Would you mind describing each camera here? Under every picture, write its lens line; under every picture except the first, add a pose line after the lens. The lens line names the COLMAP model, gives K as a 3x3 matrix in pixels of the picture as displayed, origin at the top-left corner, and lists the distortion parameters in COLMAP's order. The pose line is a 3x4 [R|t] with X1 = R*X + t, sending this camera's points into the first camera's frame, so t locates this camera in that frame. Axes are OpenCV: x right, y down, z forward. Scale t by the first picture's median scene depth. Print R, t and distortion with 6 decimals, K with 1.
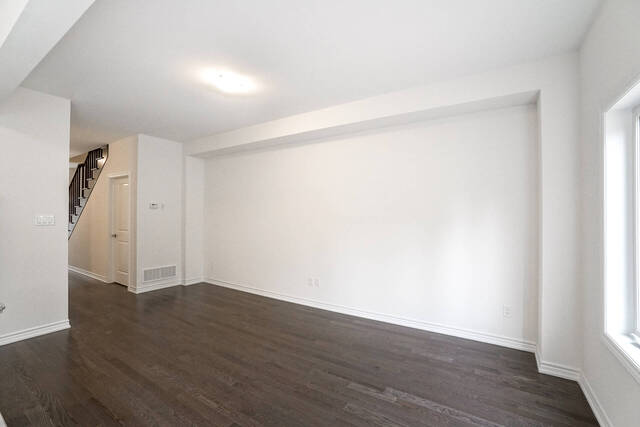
lens RADIAL K [[284.0, 0, 309.8], [0, 284.0, 209.6], [0, 0, 1]] dist [-0.016769, 0.004446]
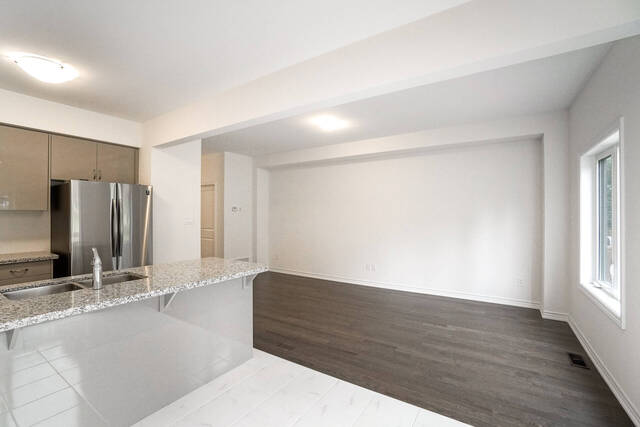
lens RADIAL K [[284.0, 0, 316.3], [0, 284.0, 212.7], [0, 0, 1]] dist [-0.016769, 0.004446]
pose [[0.999943, -0.005077, 0.009374, -0.340601], [0.004969, 0.999921, 0.011512, -0.014784], [-0.009432, -0.011465, 0.999890, -0.410324]]
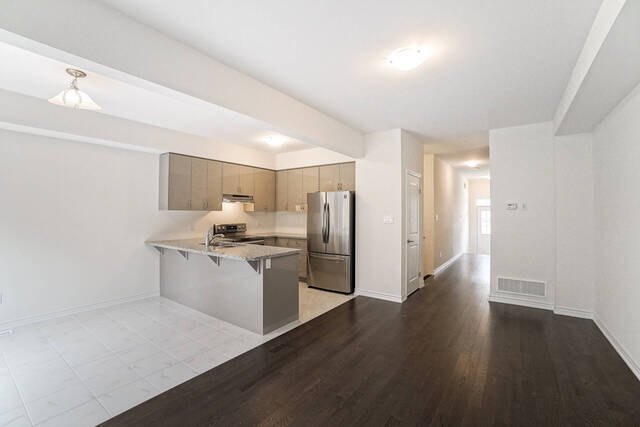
lens RADIAL K [[284.0, 0, 316.4], [0, 284.0, 211.2], [0, 0, 1]] dist [-0.016769, 0.004446]
pose [[-0.029248, -0.007690, -0.999543, 0.524620], [0.018025, 0.999804, -0.008220, -0.003057], [0.999410, -0.018258, -0.029103, 0.718705]]
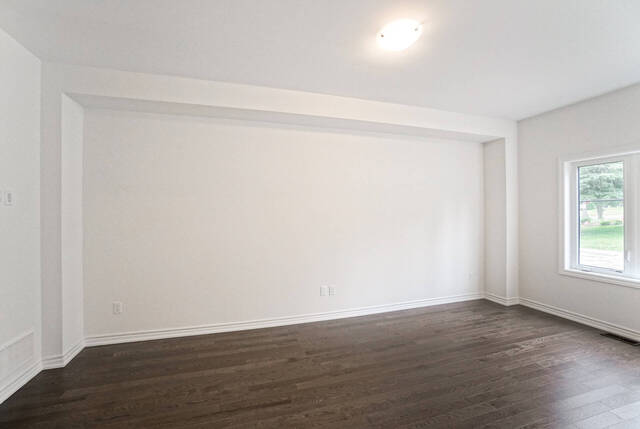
lens RADIAL K [[290.3, 0, 320.4], [0, 290.3, 211.7], [0, 0, 1]] dist [-0.019388, 0.000437]
pose [[0.608920, -0.002972, 0.793226, -0.970594], [-0.008962, 0.999903, 0.010626, 0.000954], [-0.793181, -0.013579, 0.608835, 0.655026]]
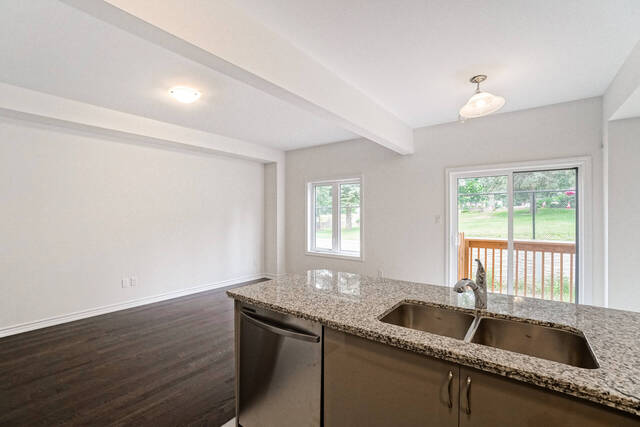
lens RADIAL K [[284.0, 0, 310.7], [0, 284.0, 216.0], [0, 0, 1]] dist [-0.016769, 0.004446]
pose [[0.071838, -0.008922, 0.997376, -1.264828], [-0.023074, 0.999678, 0.010604, -0.004589], [-0.997149, -0.023776, 0.071609, 0.413583]]
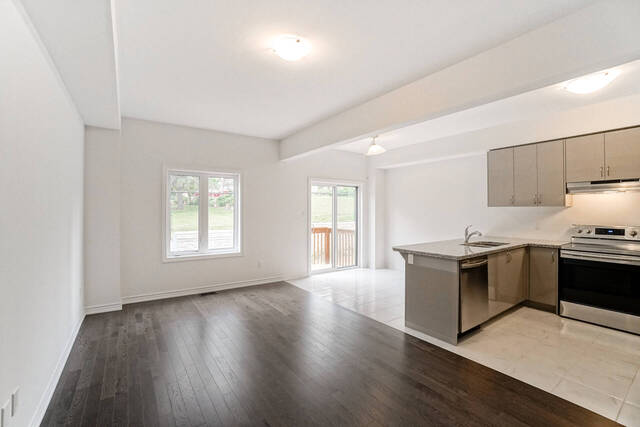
lens RADIAL K [[284.0, 0, 323.2], [0, 284.0, 210.1], [0, 0, 1]] dist [-0.016769, 0.004446]
pose [[-0.938159, -0.002807, 0.346193, -0.628874], [-0.011560, 0.999664, -0.023221, 0.029923], [-0.346011, -0.025787, -0.937876, 1.628748]]
